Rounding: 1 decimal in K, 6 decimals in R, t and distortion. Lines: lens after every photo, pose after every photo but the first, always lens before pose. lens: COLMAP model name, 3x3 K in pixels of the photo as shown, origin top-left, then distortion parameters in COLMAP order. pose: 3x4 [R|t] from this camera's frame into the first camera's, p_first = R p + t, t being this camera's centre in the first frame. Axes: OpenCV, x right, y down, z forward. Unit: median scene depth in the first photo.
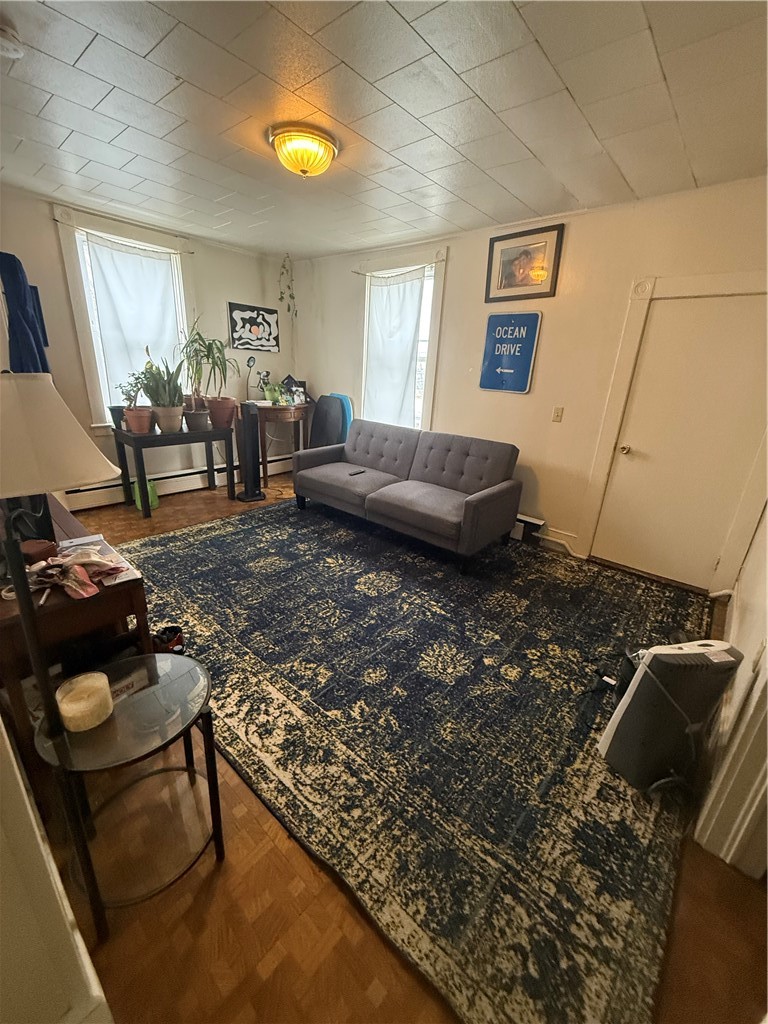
lens RADIAL K [[406.8, 0, 384.0], [0, 406.8, 512.0], [0, 0, 1]] dist [0.001279, 0.000153]
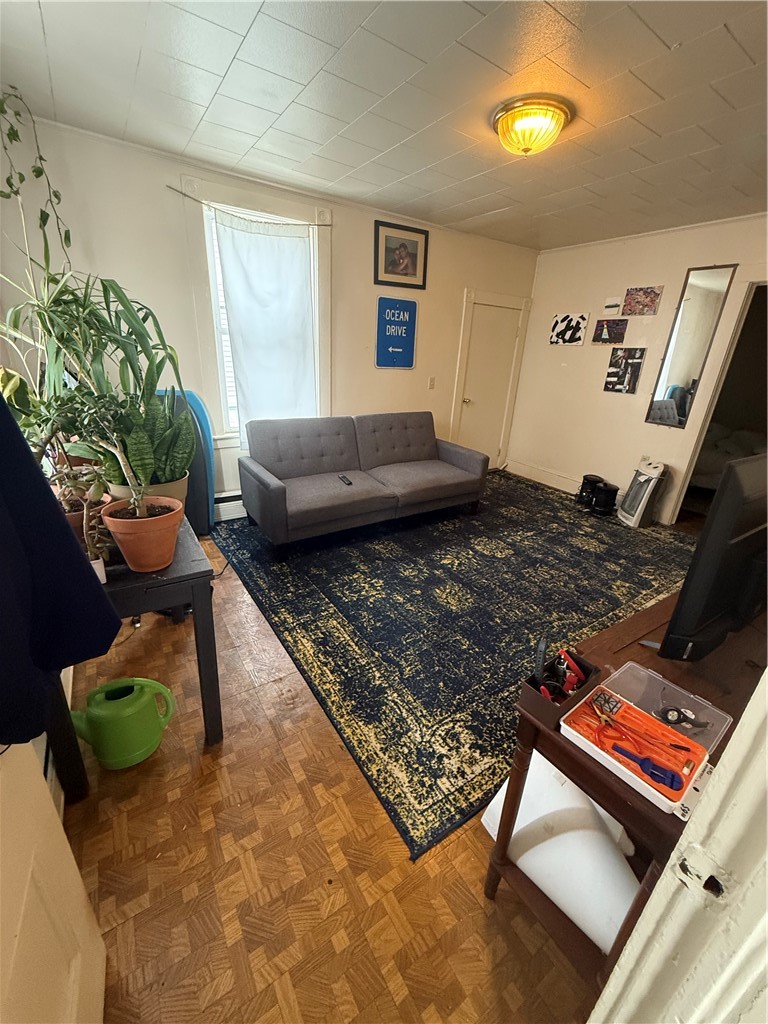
lens RADIAL K [[406.8, 0, 384.0], [0, 406.8, 512.0], [0, 0, 1]] dist [0.001279, 0.000153]
pose [[0.264707, -0.393808, 0.880253, -0.979684], [0.291553, 0.902778, 0.316210, -0.337307], [-0.919199, 0.172937, 0.353787, 0.775204]]
